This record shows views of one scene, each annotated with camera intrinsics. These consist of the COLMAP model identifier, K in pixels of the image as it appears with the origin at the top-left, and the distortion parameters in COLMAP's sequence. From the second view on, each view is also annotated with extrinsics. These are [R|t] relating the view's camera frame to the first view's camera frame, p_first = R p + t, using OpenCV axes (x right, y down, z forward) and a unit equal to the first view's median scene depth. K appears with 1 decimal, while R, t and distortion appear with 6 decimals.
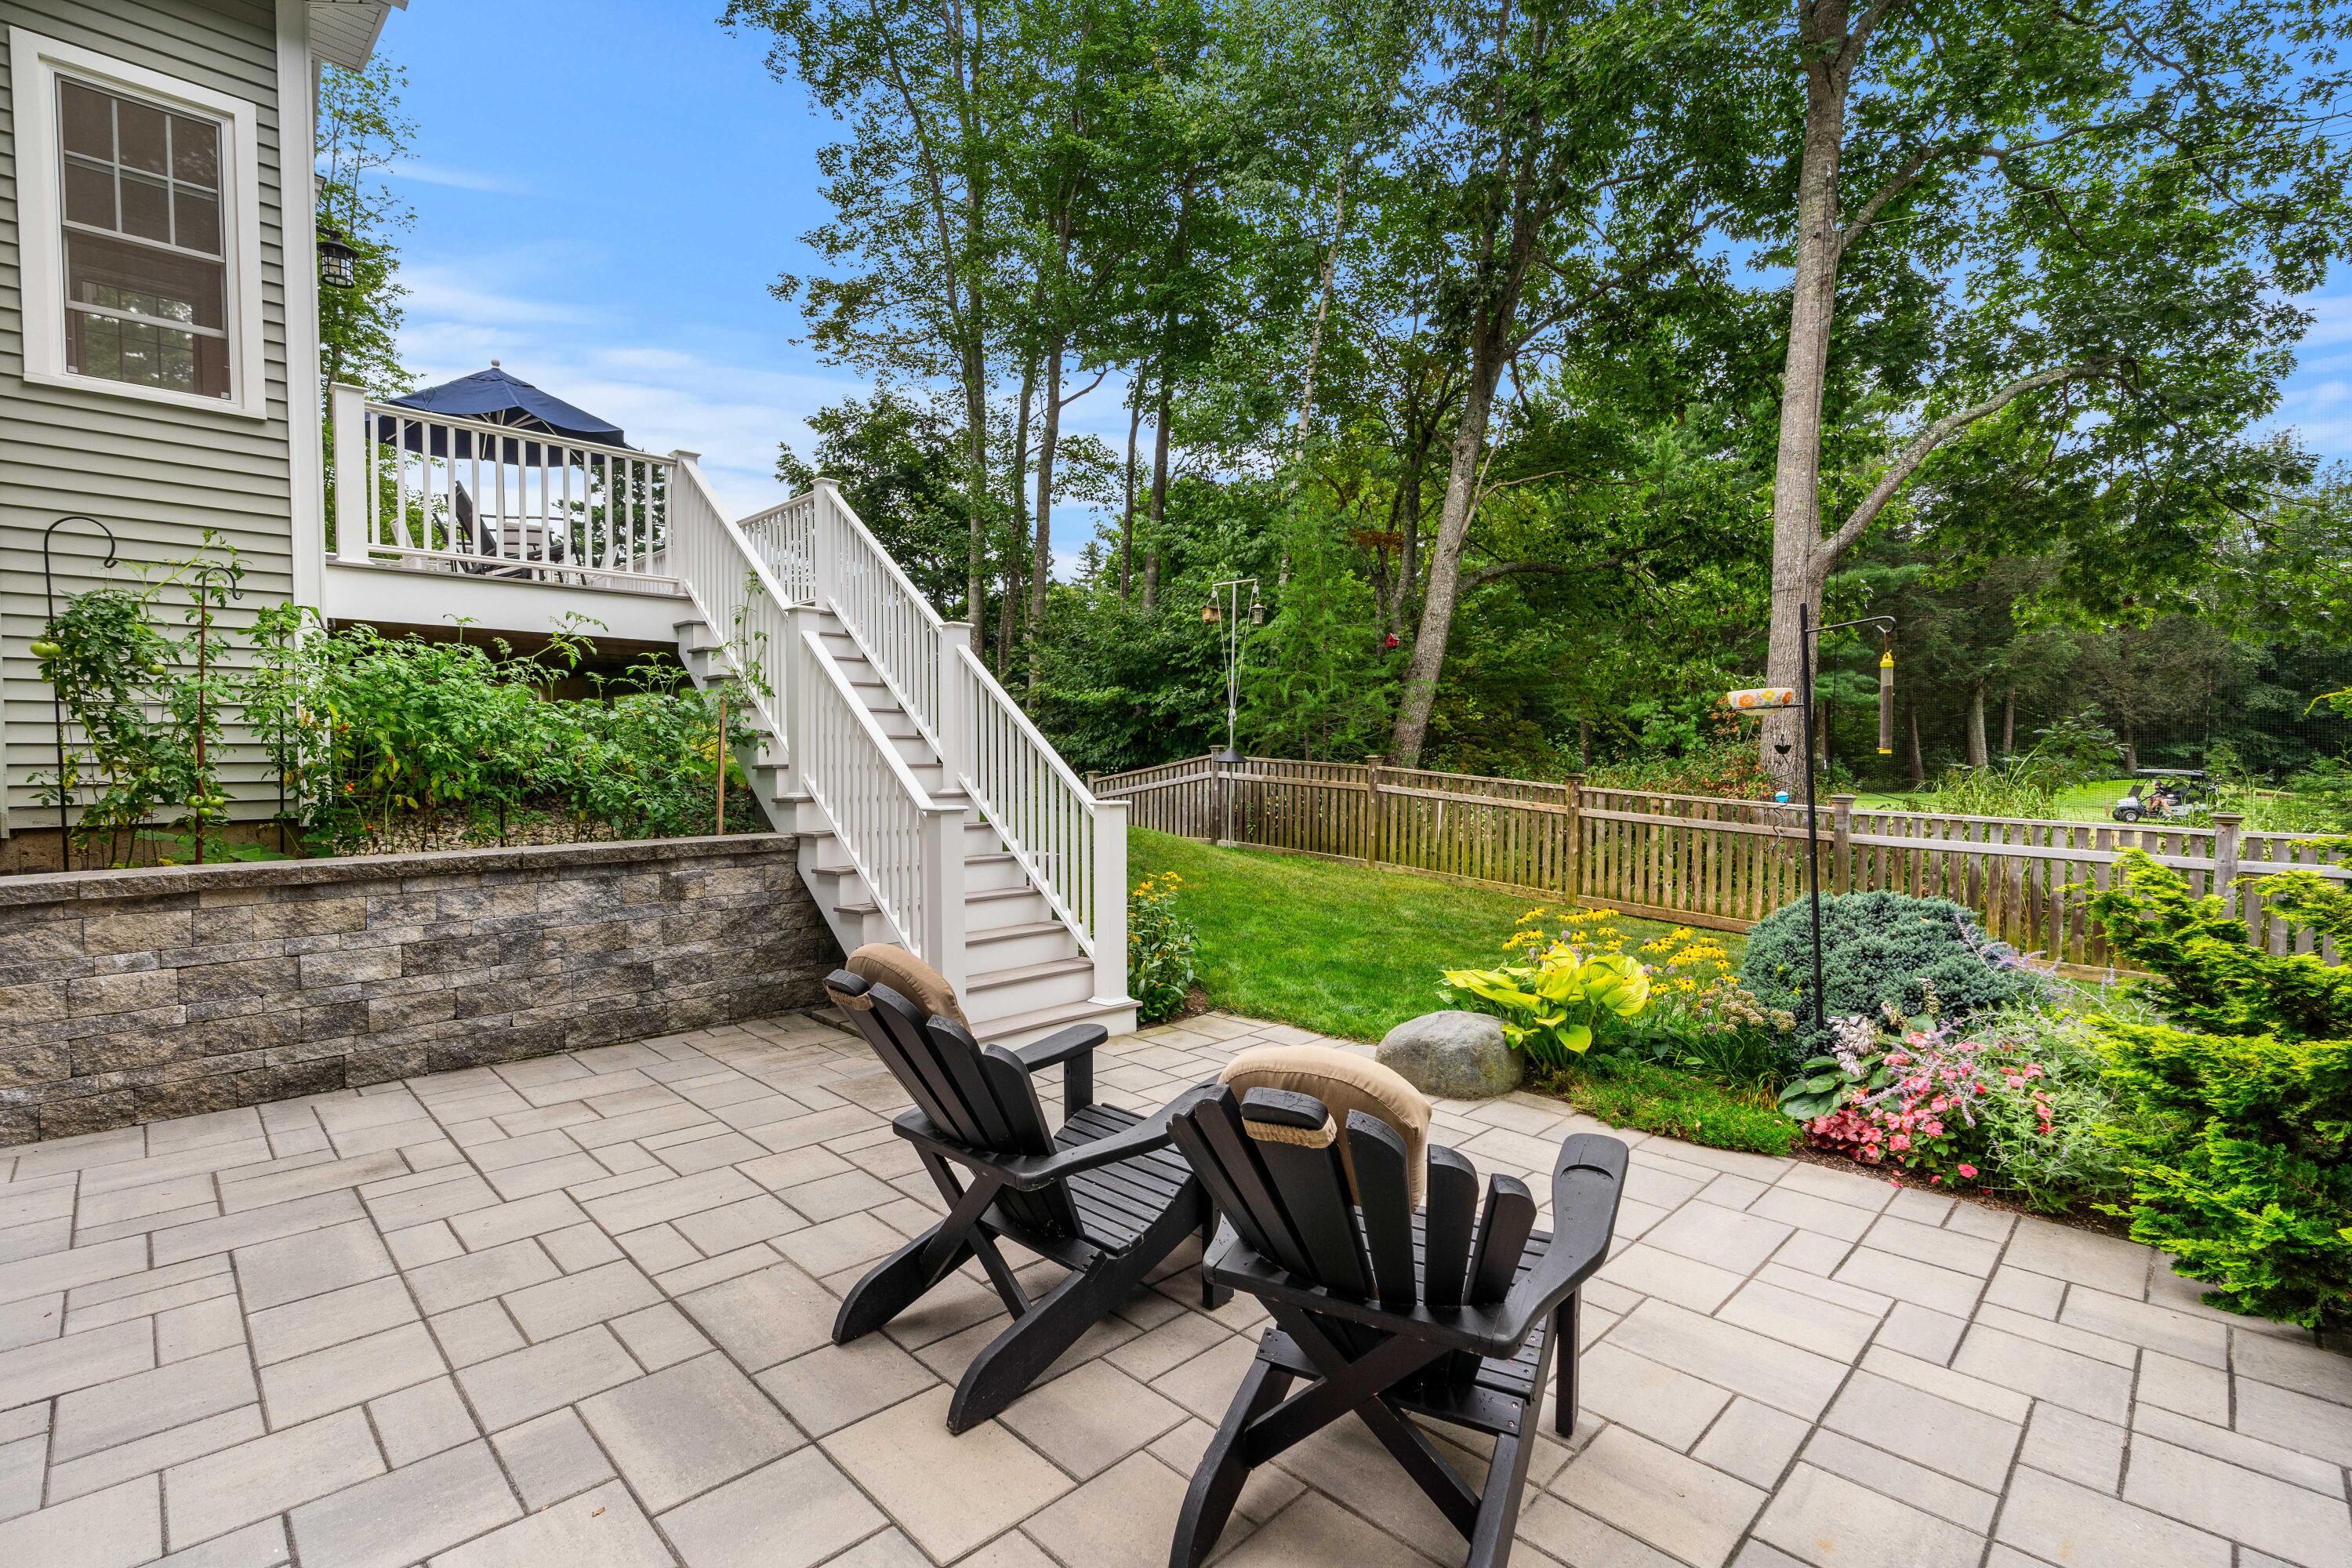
lens RADIAL K [[1058.4, 0, 1162.5], [0, 1058.4, 791.5], [0, 0, 1]] dist [-0.007130, 0.002677]
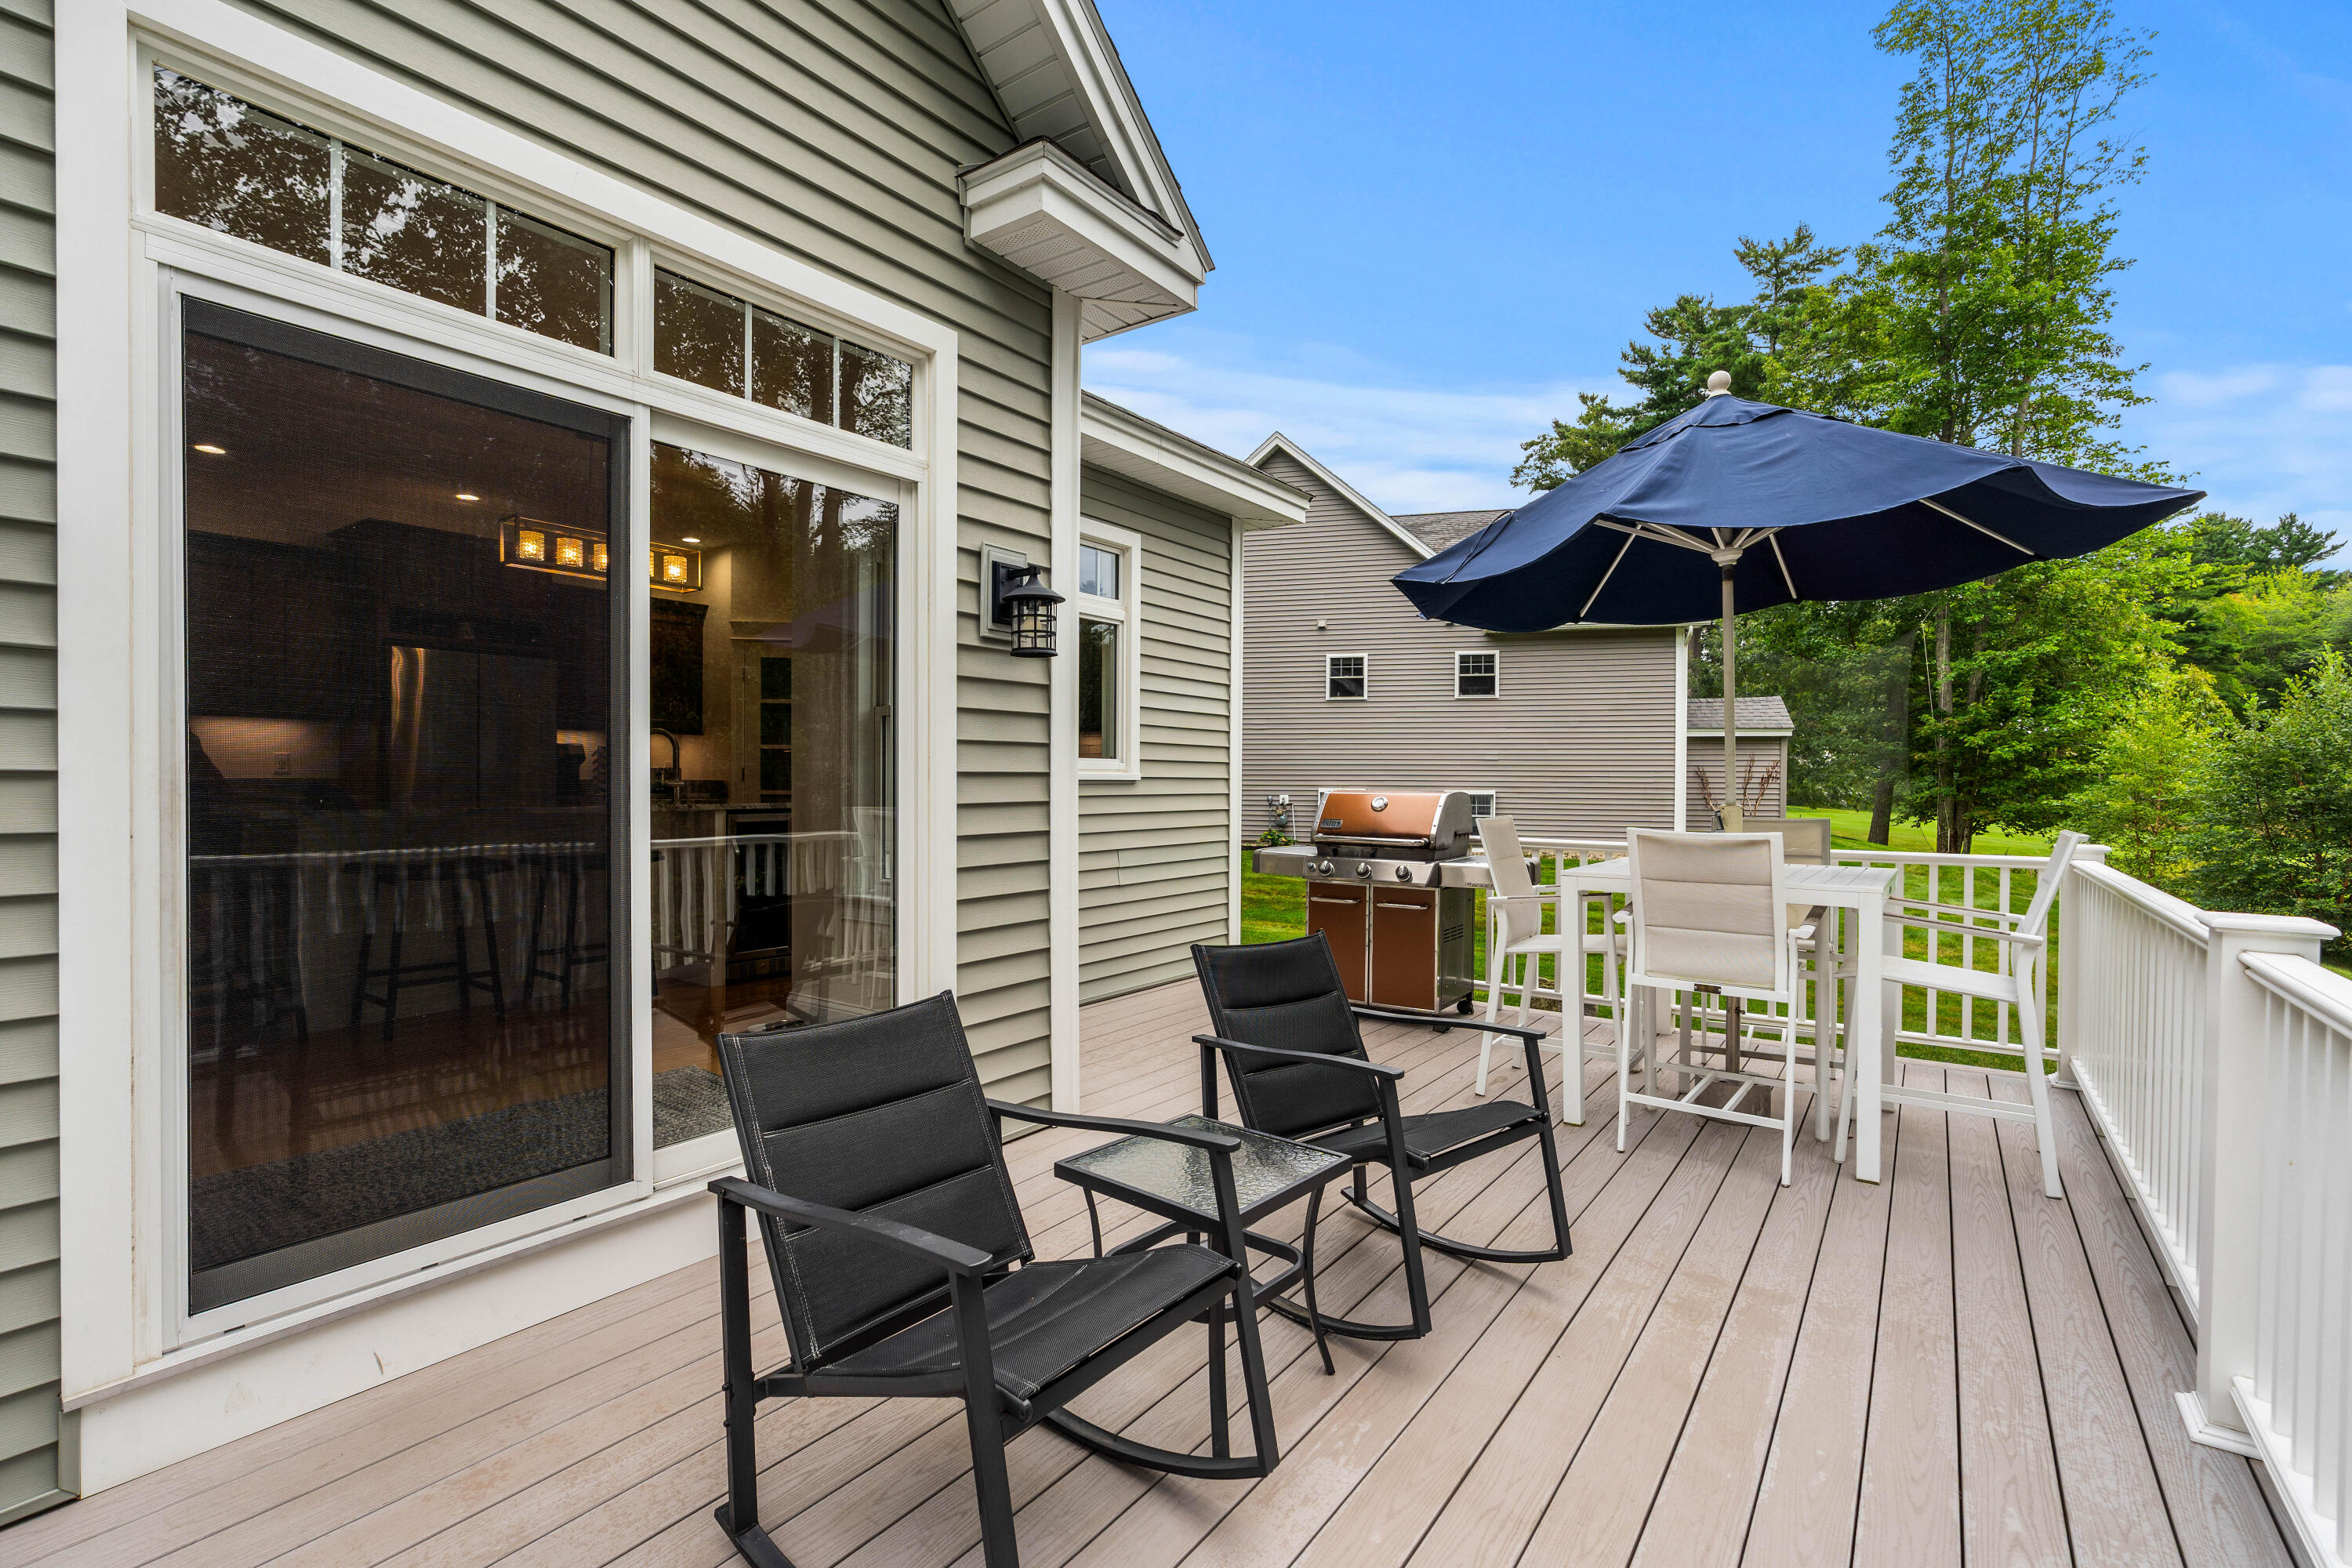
lens RADIAL K [[1058.4, 0, 1173.1], [0, 1058.4, 785.4], [0, 0, 1]] dist [-0.007130, 0.002677]
pose [[0.170897, 0.010454, -0.985233, -0.138833], [-0.043012, 0.999070, 0.003140, -0.119865], [0.984350, 0.041841, 0.171188, 0.351628]]
